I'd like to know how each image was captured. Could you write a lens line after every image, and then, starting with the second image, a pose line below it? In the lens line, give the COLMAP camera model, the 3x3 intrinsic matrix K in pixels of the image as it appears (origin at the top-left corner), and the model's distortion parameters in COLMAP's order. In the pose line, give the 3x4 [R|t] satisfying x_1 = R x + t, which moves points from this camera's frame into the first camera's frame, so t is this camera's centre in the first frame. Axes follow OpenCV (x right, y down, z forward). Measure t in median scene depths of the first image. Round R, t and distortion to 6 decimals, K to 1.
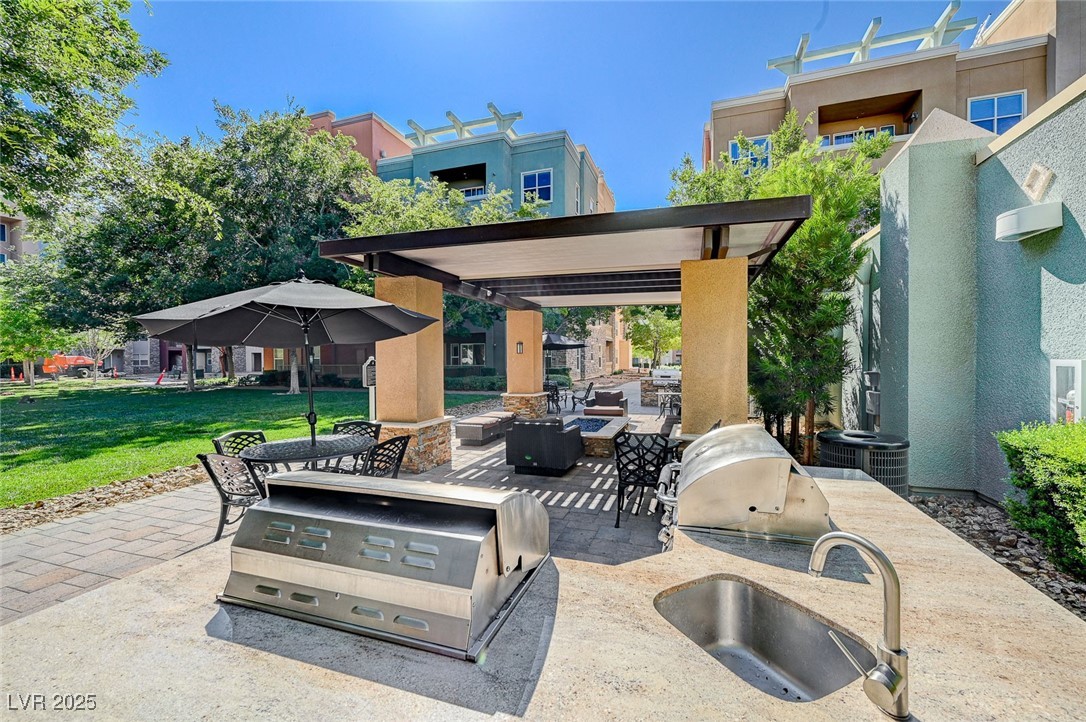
lens RADIAL K [[429.2, 0, 547.0], [0, 429.2, 359.9], [0, 0, 1]] dist [-0.009315, 0.000170]
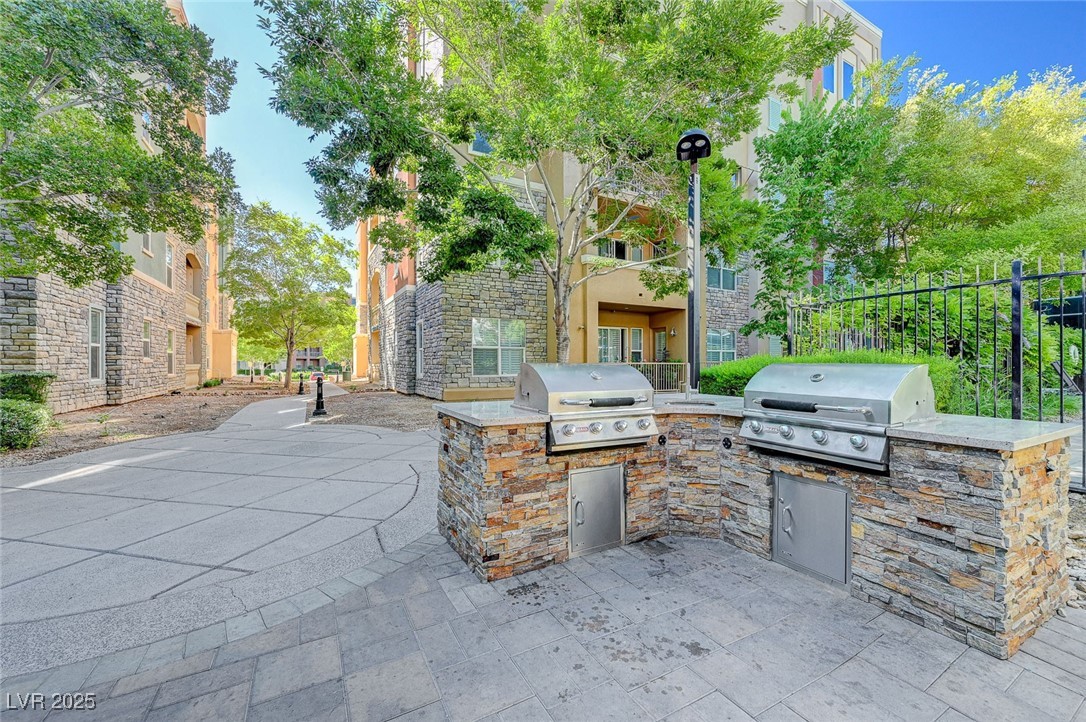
lens RADIAL K [[429.2, 0, 541.7], [0, 429.2, 363.5], [0, 0, 1]] dist [-0.009315, 0.000170]
pose [[0.671338, 0.004750, 0.741136, 0.041703], [0.001935, 0.999965, -0.008161, 0.008789], [-0.741149, 0.006913, 0.671305, 0.312164]]
